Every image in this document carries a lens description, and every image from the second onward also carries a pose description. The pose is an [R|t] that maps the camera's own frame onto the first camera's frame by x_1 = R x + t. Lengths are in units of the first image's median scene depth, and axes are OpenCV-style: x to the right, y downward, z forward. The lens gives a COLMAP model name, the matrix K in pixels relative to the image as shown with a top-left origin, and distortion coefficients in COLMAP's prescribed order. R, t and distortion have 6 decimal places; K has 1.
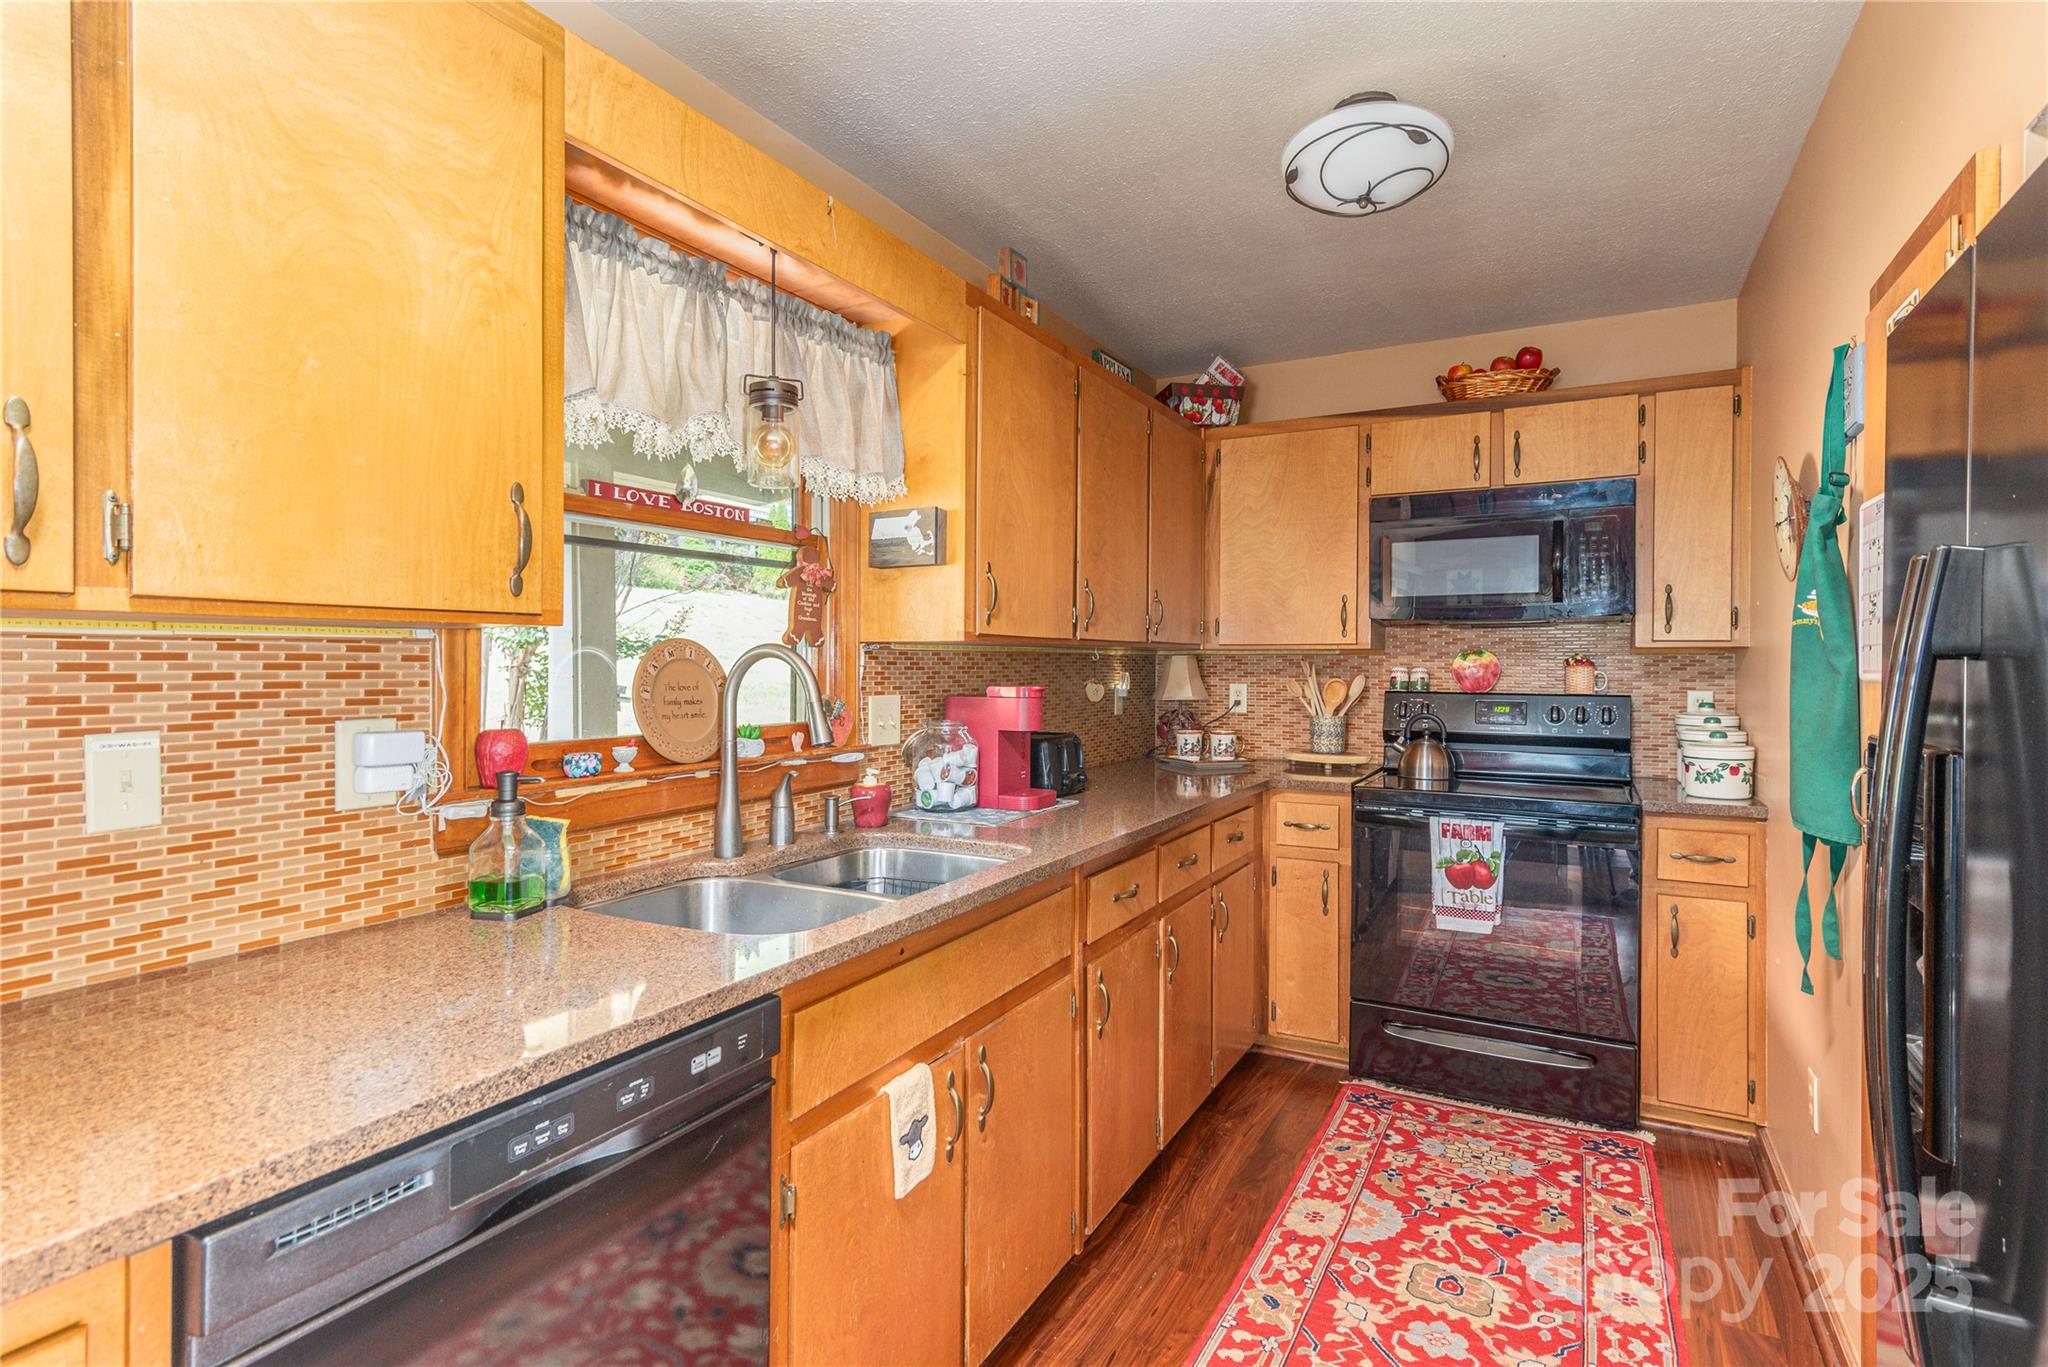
lens RADIAL K [[1004.4, 0, 1024.5], [0, 1004.4, 668.6], [0, 0, 1]] dist [0.012670, -0.000490]
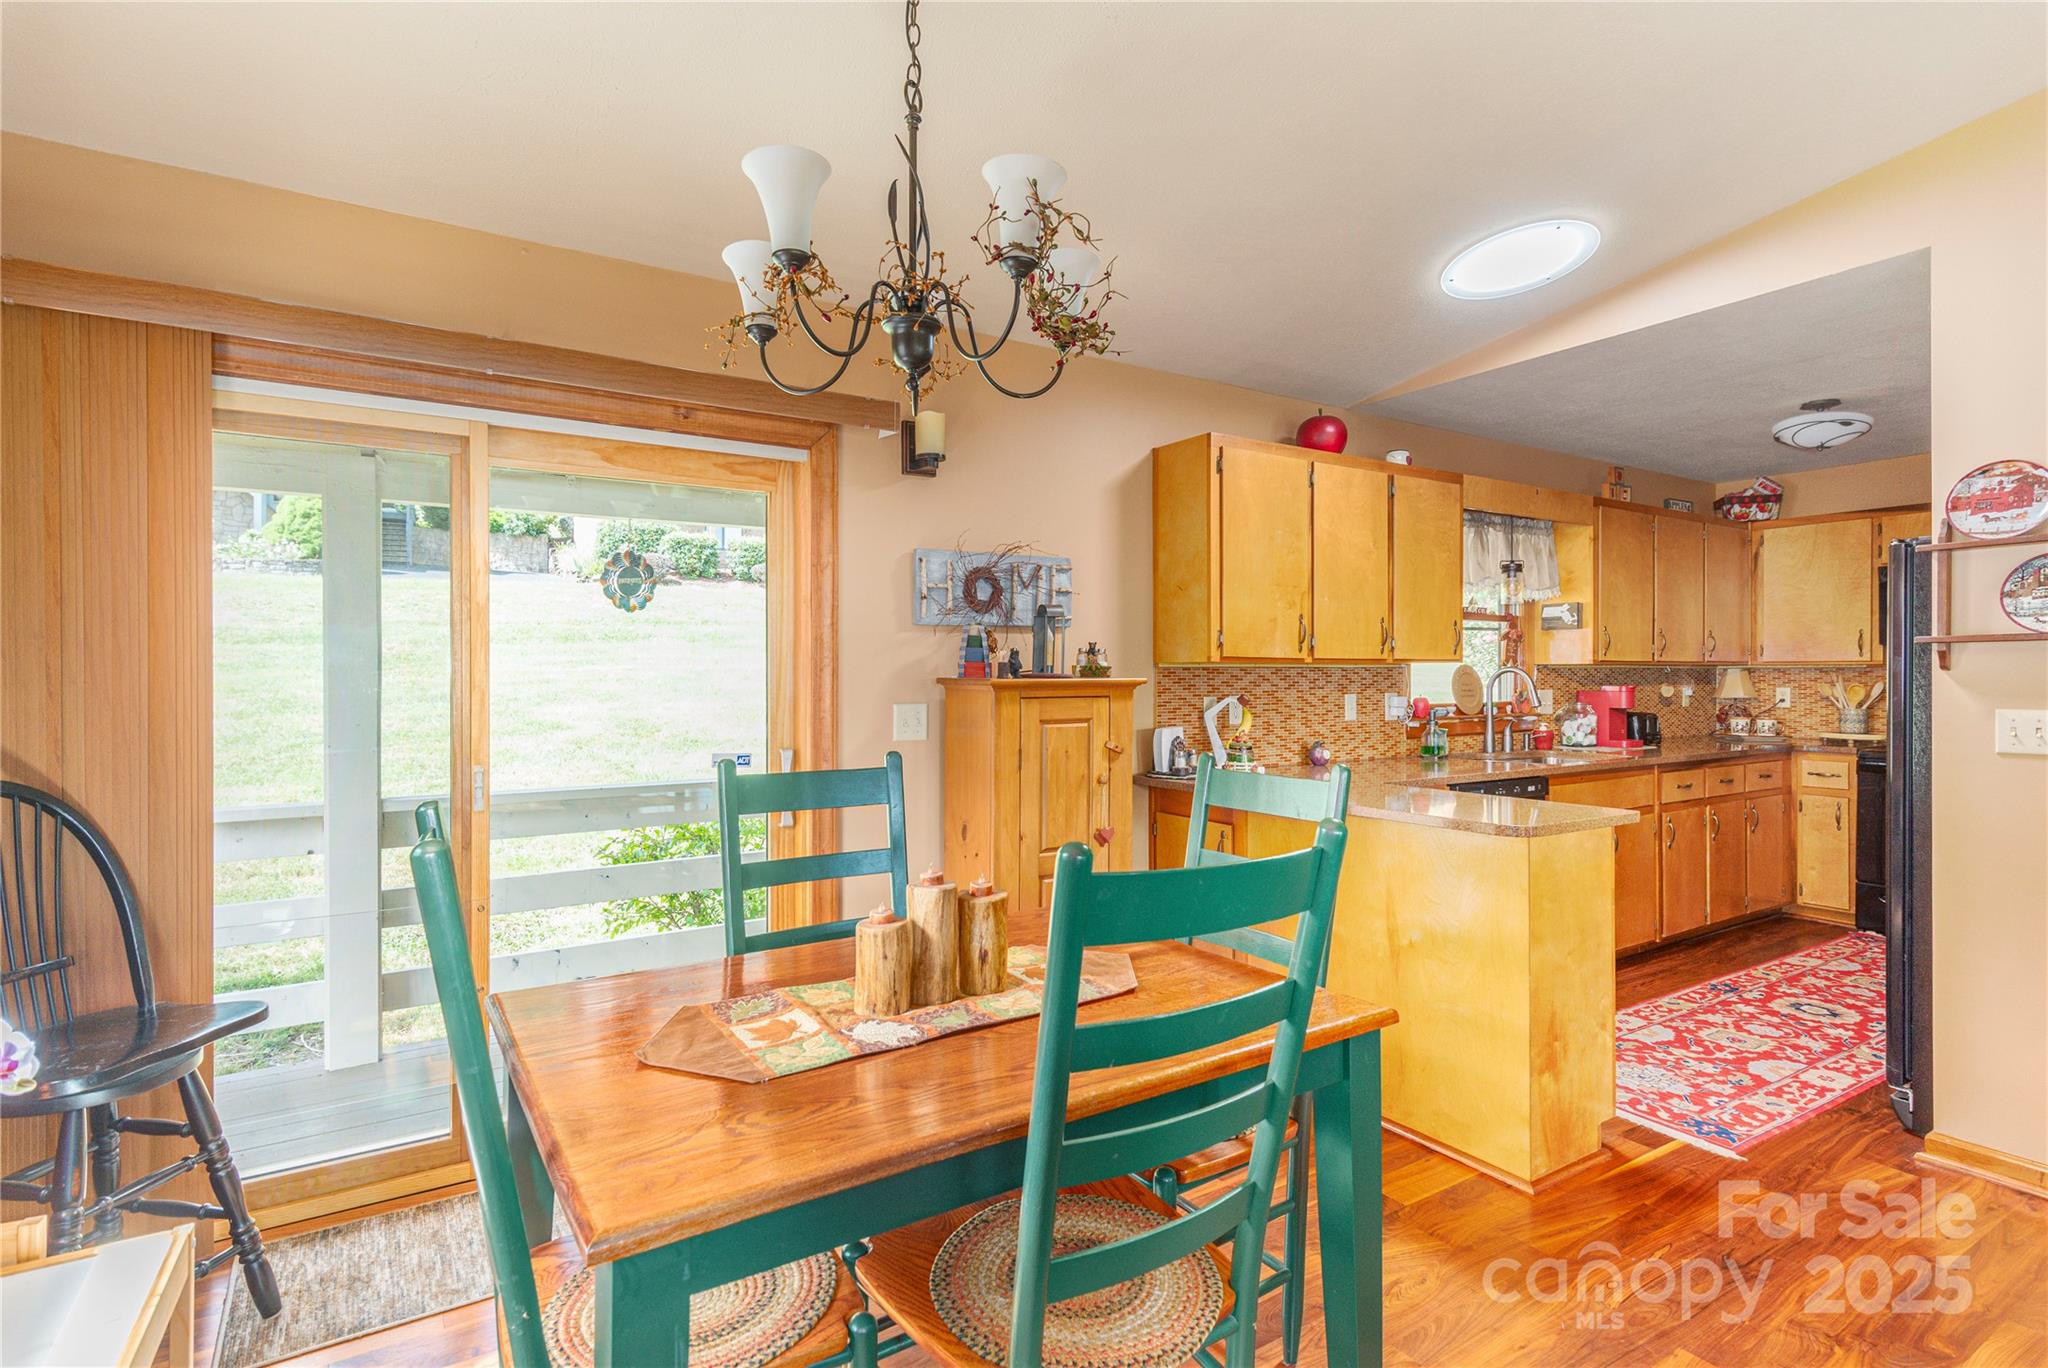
lens RADIAL K [[1004.4, 0, 1029.8], [0, 1004.4, 673.0], [0, 0, 1]] dist [0.012670, -0.000490]
pose [[0.878080, -0.005072, -0.478486, -0.077879], [0.001249, 0.999965, -0.008308, 0.007432], [0.478512, 0.006698, 0.878056, -1.331424]]
